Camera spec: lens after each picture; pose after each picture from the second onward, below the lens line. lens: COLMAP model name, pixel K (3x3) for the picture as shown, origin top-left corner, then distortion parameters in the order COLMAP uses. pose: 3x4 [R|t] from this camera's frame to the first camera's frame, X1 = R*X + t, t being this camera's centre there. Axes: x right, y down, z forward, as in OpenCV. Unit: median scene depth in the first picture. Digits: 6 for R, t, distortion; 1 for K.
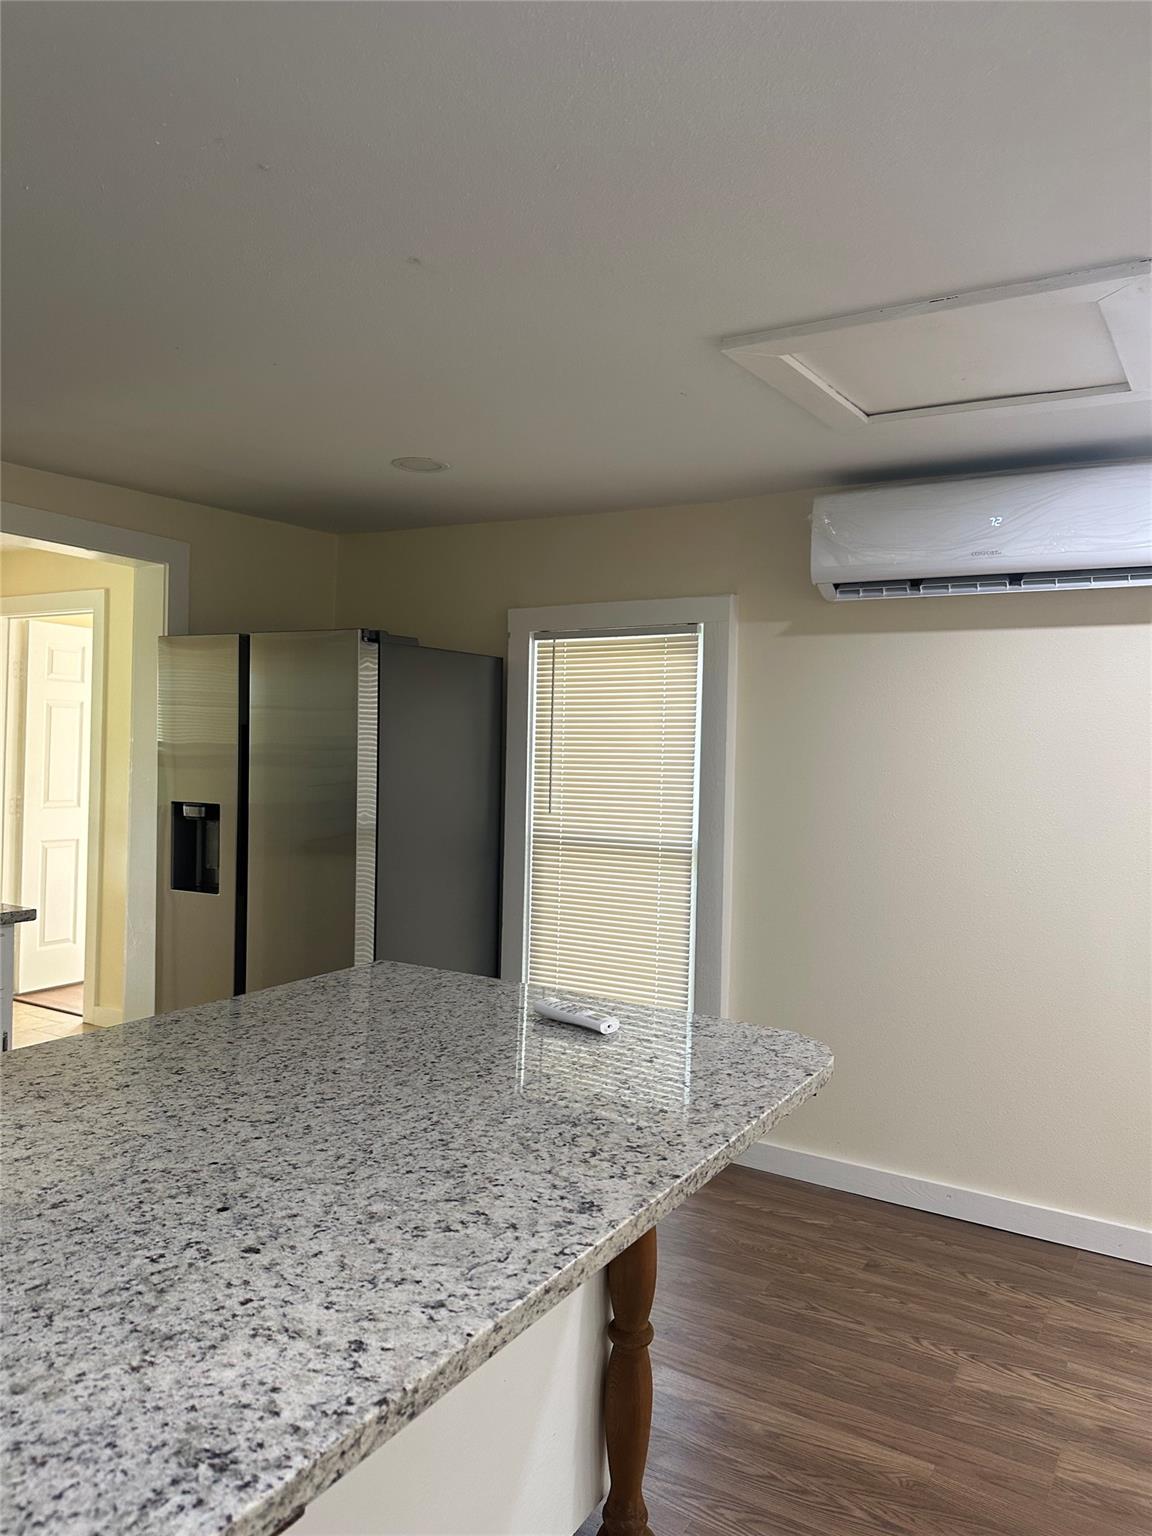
lens RADIAL K [[1087.3, 0, 576.2], [0, 1087.3, 759.5], [0, 0, 1]] dist [0.031449, -0.015208]
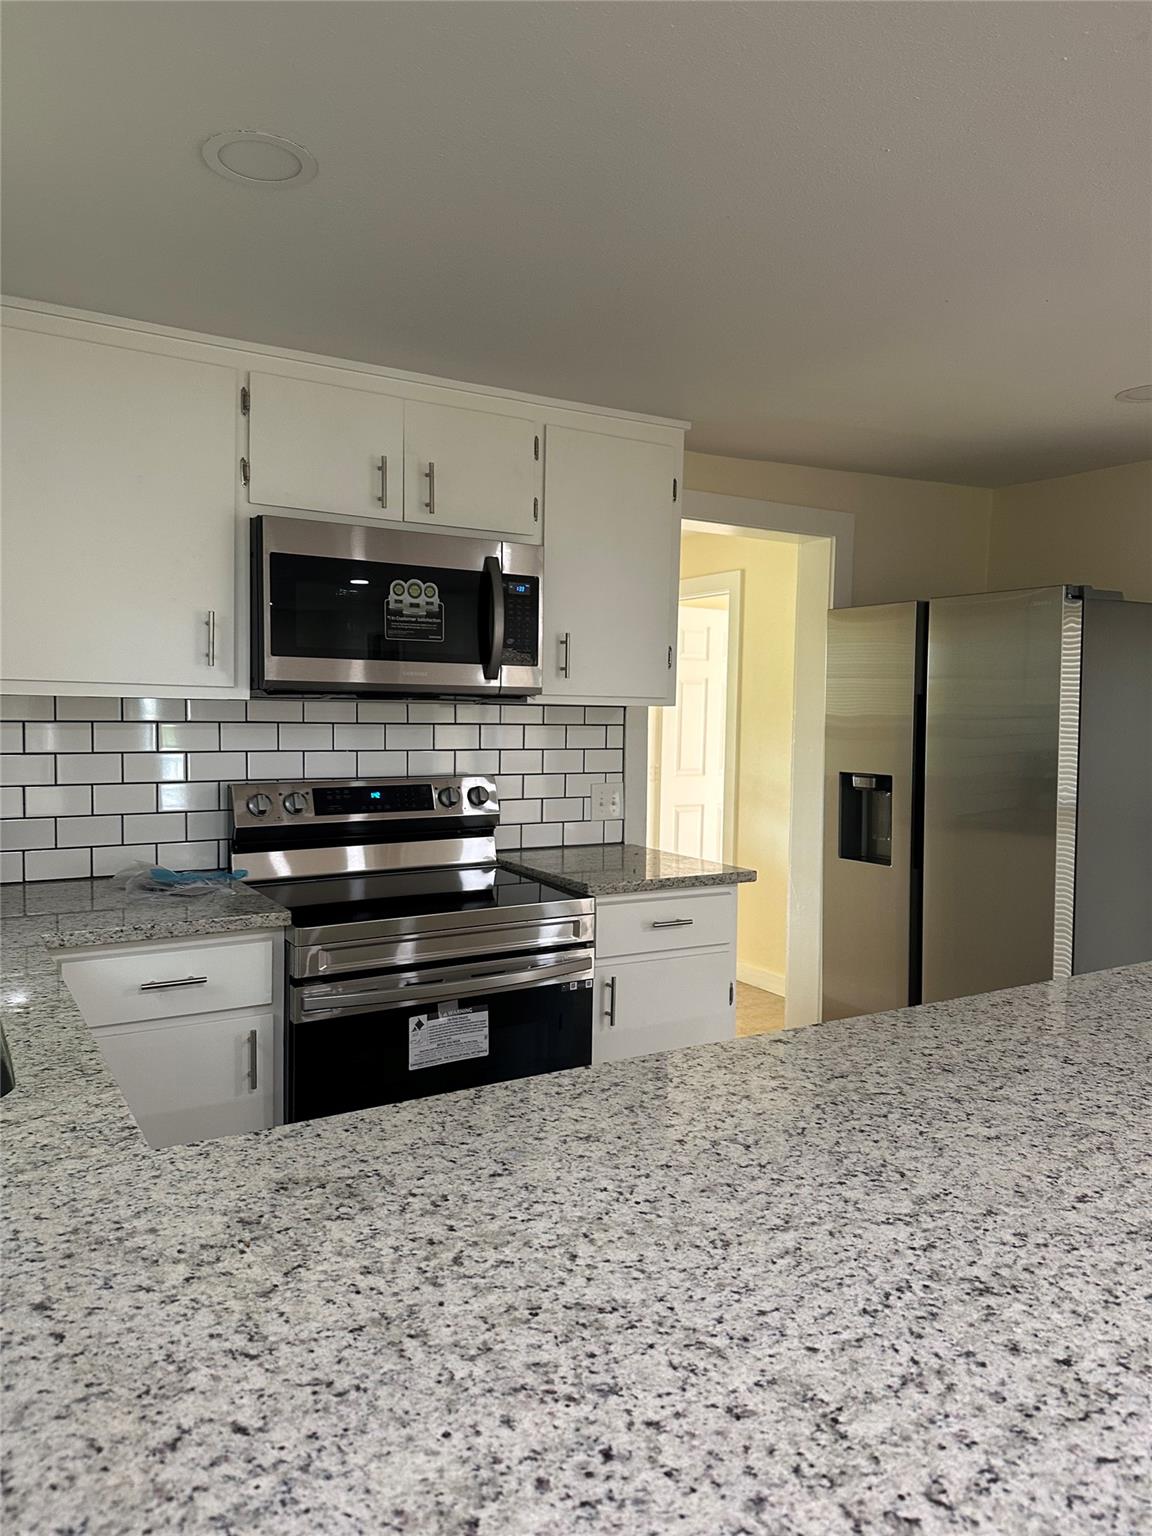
lens RADIAL K [[1087.3, 0, 582.8], [0, 1087.3, 770.8], [0, 0, 1]] dist [0.031449, -0.015208]
pose [[0.882661, 0.007159, -0.469956, -0.283689], [0.010845, 0.999308, 0.035590, -0.003704], [0.469886, -0.036510, 0.881972, -0.022623]]
